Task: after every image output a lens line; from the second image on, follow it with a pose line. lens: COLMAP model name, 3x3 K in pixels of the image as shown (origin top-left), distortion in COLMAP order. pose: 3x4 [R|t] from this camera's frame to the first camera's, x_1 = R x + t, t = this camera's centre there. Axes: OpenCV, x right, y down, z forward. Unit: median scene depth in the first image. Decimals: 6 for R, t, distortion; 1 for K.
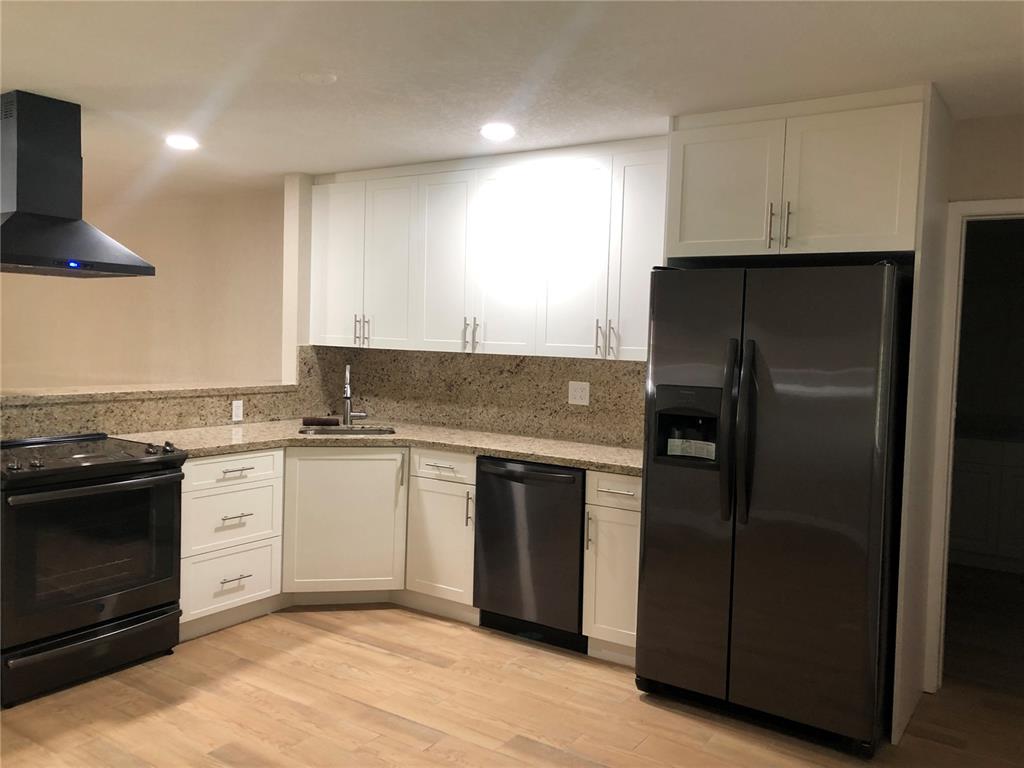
lens RADIAL K [[835.4, 0, 505.9], [0, 835.4, 375.2], [0, 0, 1]] dist [0.050207, -0.054800]
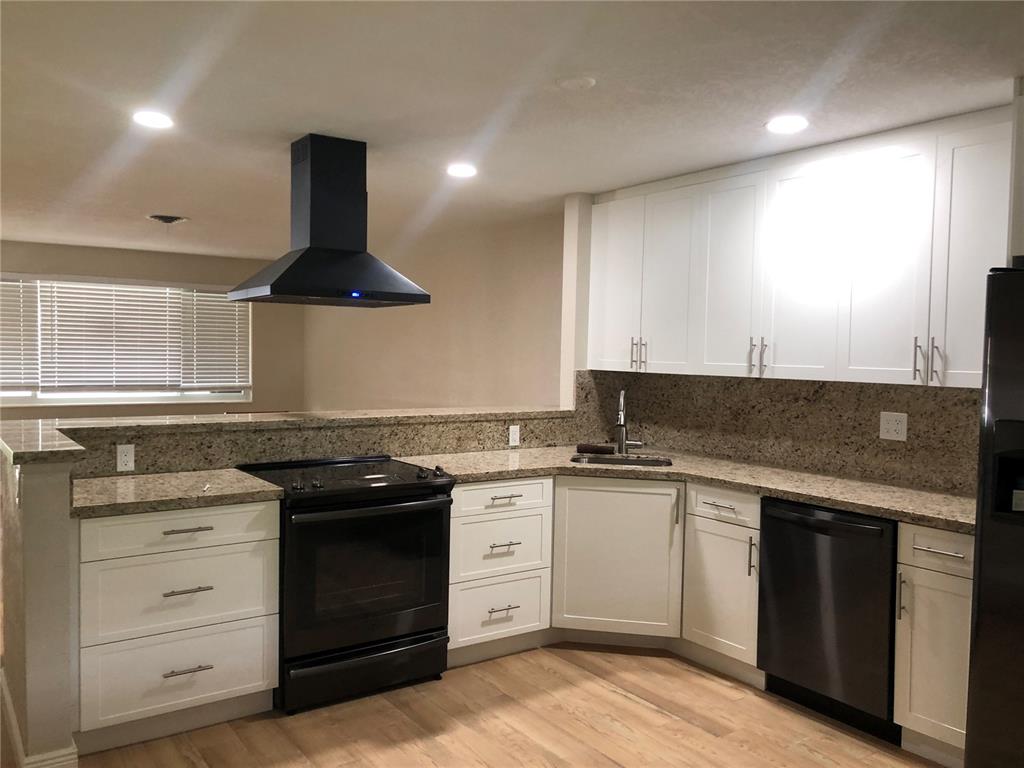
lens RADIAL K [[835.4, 0, 504.4], [0, 835.4, 386.3], [0, 0, 1]] dist [0.050207, -0.054800]
pose [[0.933073, 0.003262, -0.359671, 0.030209], [-0.008269, 0.999889, -0.012383, -0.005037], [0.359591, 0.014528, 0.932997, 0.084096]]
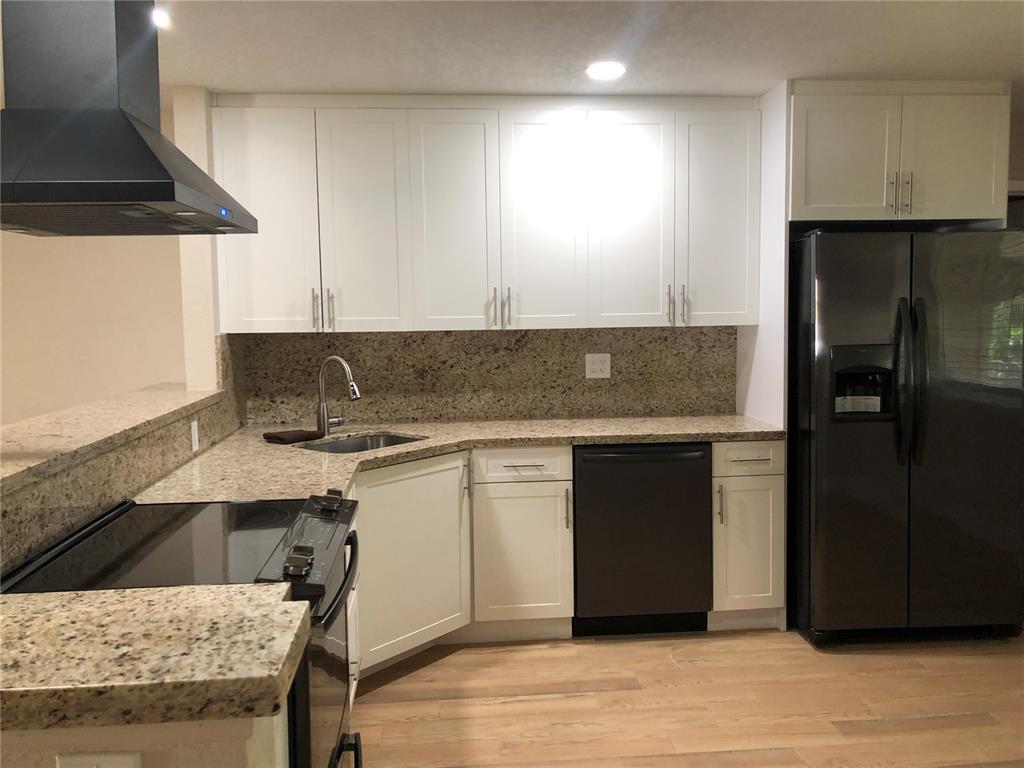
lens RADIAL K [[835.4, 0, 511.1], [0, 835.4, 372.6], [0, 0, 1]] dist [0.050207, -0.054800]
pose [[0.775376, -0.090543, 0.624975, -0.629992], [0.068719, 0.995889, 0.059022, -0.036137], [-0.627750, -0.002816, 0.778410, 0.368261]]
